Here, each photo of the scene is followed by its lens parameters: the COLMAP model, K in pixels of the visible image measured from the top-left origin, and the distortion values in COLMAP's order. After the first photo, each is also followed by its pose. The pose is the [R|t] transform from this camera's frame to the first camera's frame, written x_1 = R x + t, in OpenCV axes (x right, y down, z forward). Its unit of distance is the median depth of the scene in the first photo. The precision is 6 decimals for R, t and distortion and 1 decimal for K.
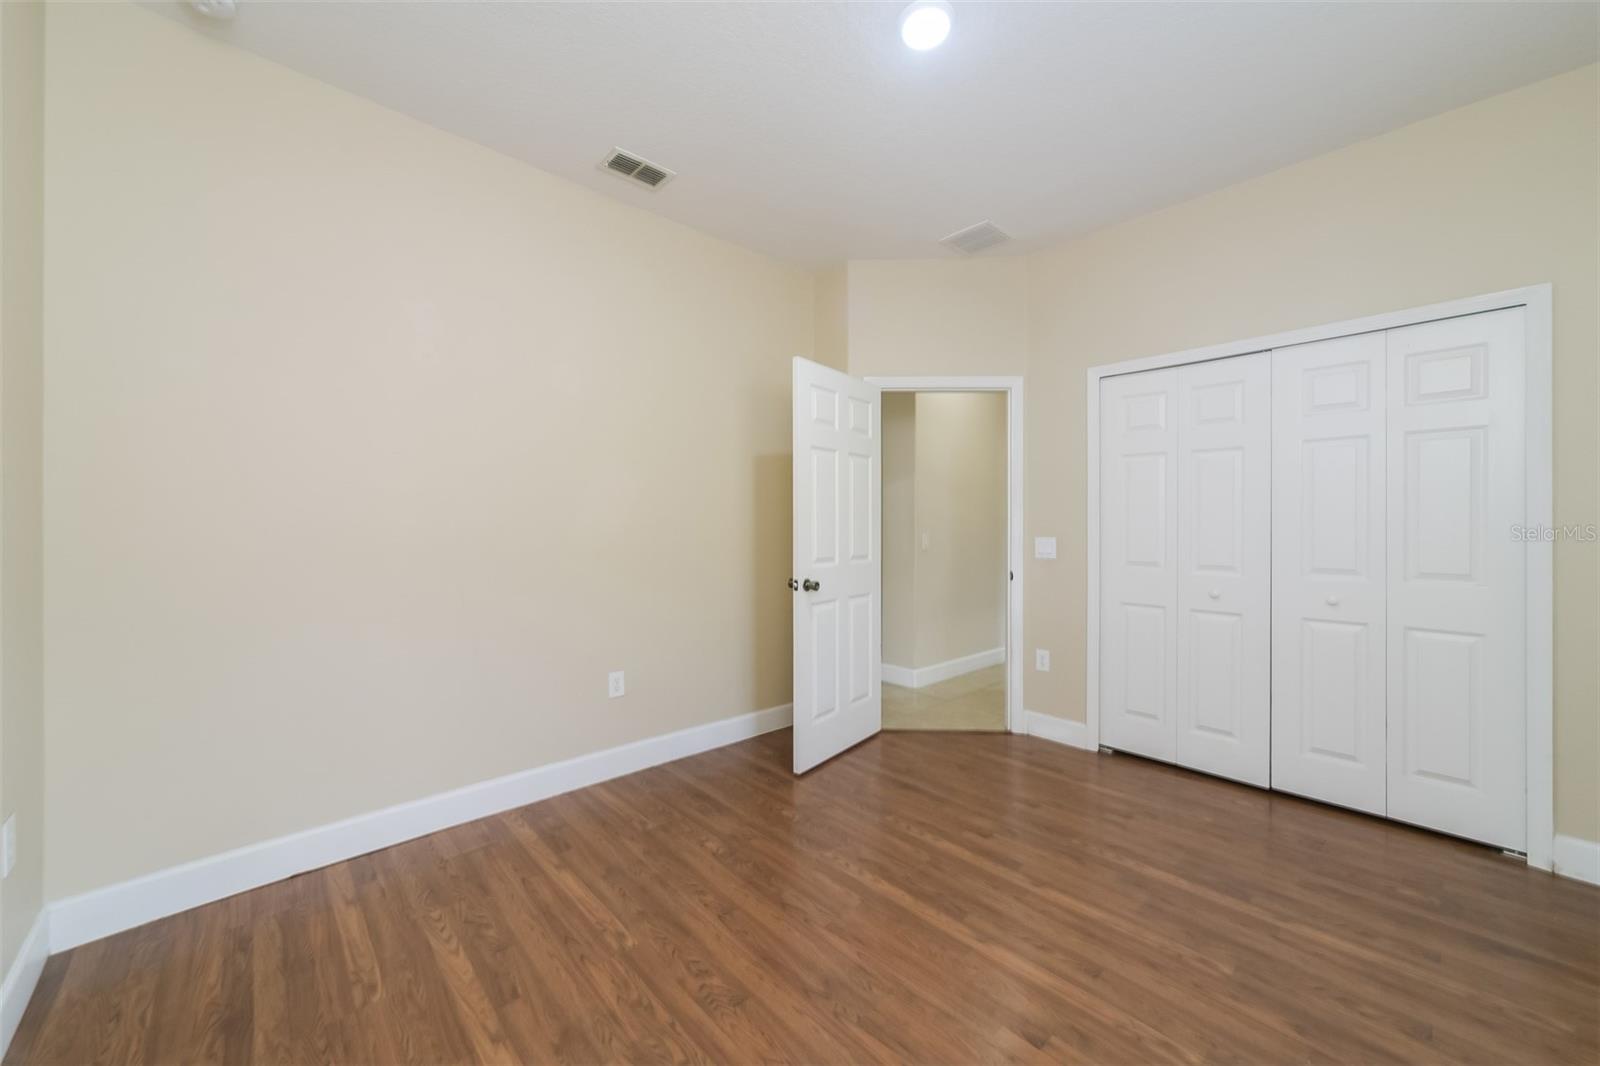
lens RADIAL K [[612.7, 0, 803.7], [0, 612.7, 534.2], [0, 0, 1]] dist [0.003881, 0.000856]
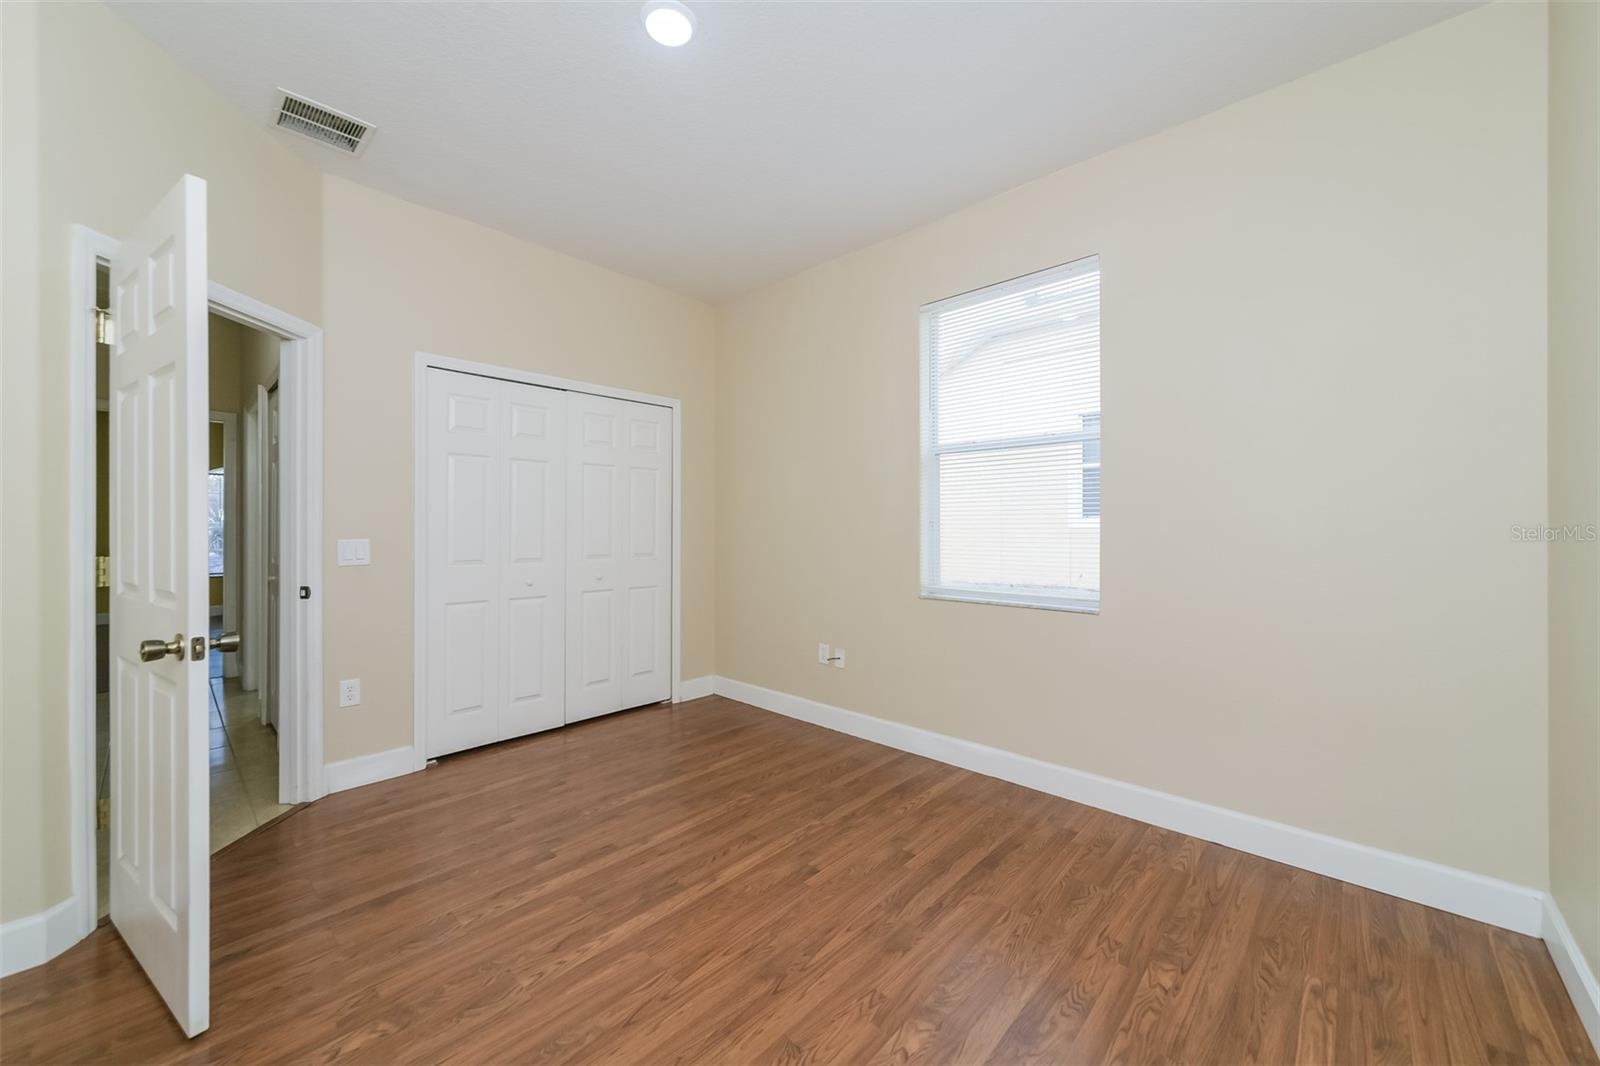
lens RADIAL K [[612.7, 0, 794.0], [0, 612.7, 538.1], [0, 0, 1]] dist [0.003881, 0.000856]
pose [[-0.077847, -0.022844, 0.996704, -0.956801], [0.010570, 0.999662, 0.023738, -0.017413], [-0.996909, 0.012383, -0.077579, 1.017963]]
